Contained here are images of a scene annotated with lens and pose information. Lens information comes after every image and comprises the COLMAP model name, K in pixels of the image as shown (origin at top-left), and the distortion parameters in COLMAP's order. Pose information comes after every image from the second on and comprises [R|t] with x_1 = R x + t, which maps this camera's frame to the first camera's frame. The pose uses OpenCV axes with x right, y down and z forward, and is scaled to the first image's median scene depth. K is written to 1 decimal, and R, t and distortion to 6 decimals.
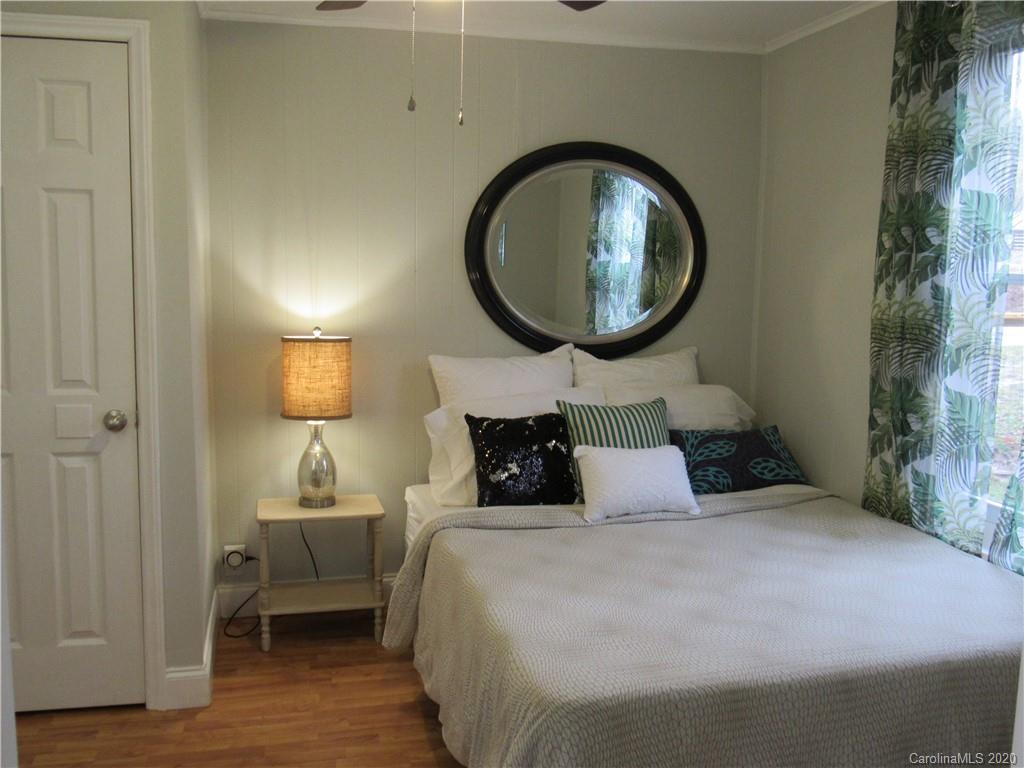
lens RADIAL K [[938.7, 0, 518.1], [0, 938.7, 383.5], [0, 0, 1]] dist [-0.037382, 0.000000]
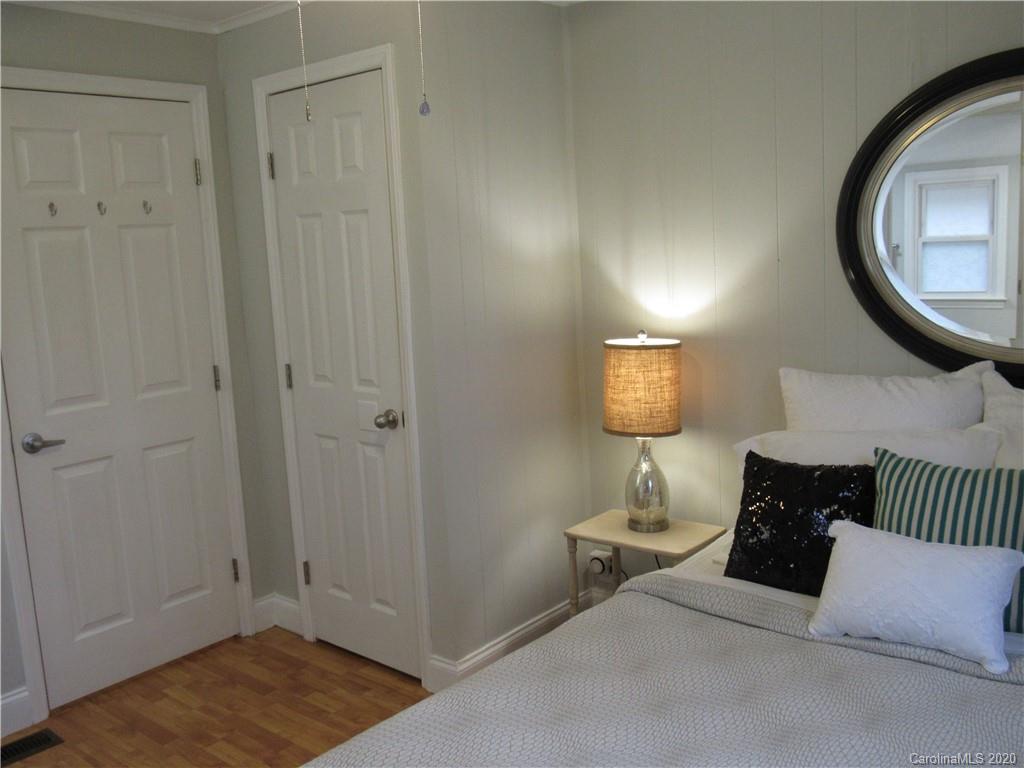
lens RADIAL K [[938.7, 0, 514.9], [0, 938.7, 381.6], [0, 0, 1]] dist [-0.037382, 0.000000]
pose [[0.587170, 0.074706, -0.806009, 0.474257], [-0.037879, 0.997177, 0.064830, -0.070880], [0.808577, -0.007536, 0.588342, 0.415234]]
